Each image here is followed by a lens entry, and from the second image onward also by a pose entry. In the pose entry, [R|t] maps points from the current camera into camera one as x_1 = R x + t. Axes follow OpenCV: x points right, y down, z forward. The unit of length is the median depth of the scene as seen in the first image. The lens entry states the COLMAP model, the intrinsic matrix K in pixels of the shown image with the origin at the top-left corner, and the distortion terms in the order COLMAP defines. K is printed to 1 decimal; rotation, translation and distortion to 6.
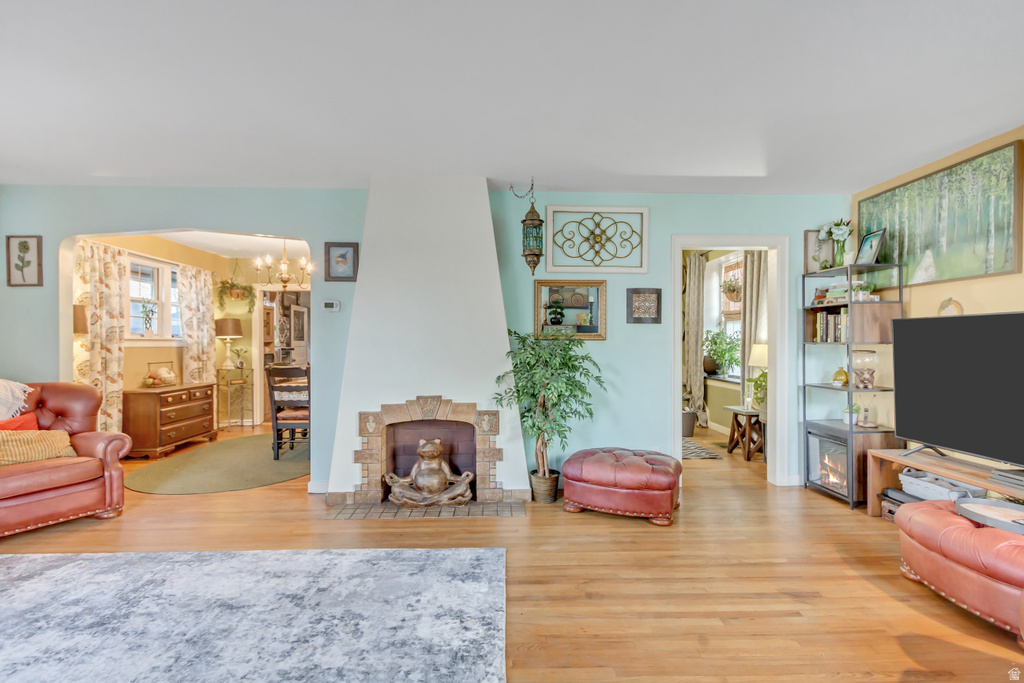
lens RADIAL K [[471.2, 0, 507.3], [0, 471.2, 344.5], [0, 0, 1]] dist [0.000870, 0.000170]
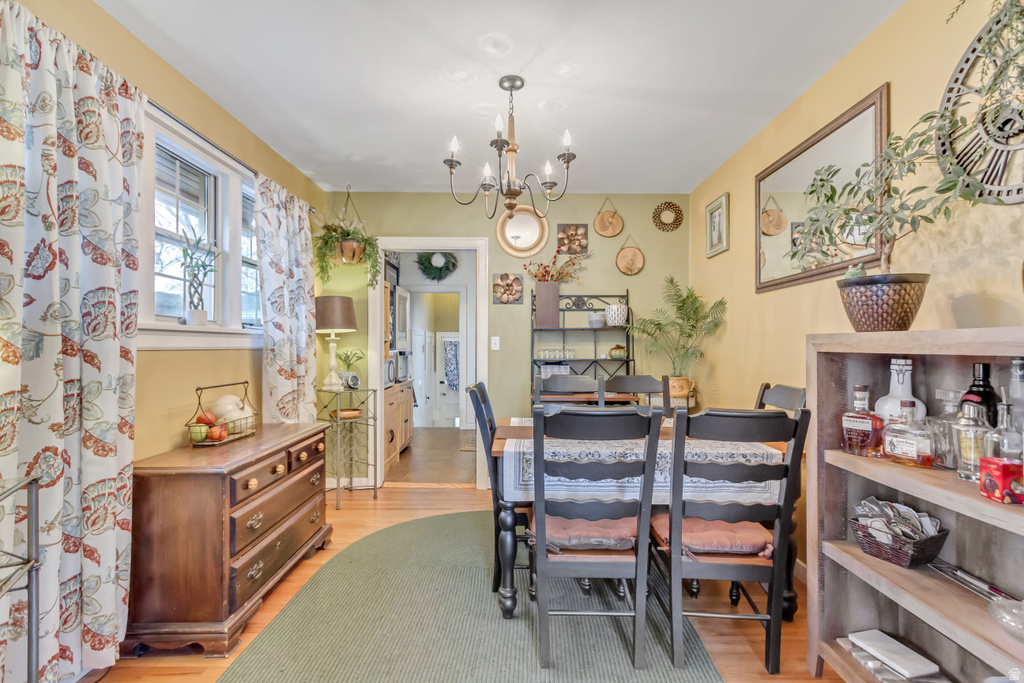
lens RADIAL K [[471.2, 0, 514.5], [0, 471.2, 345.5], [0, 0, 1]] dist [0.000870, 0.000170]
pose [[0.999562, -0.000276, -0.029605, -0.466306], [0.000125, 0.999987, -0.005113, 0.004345], [0.029606, 0.005107, 0.999549, 0.588999]]
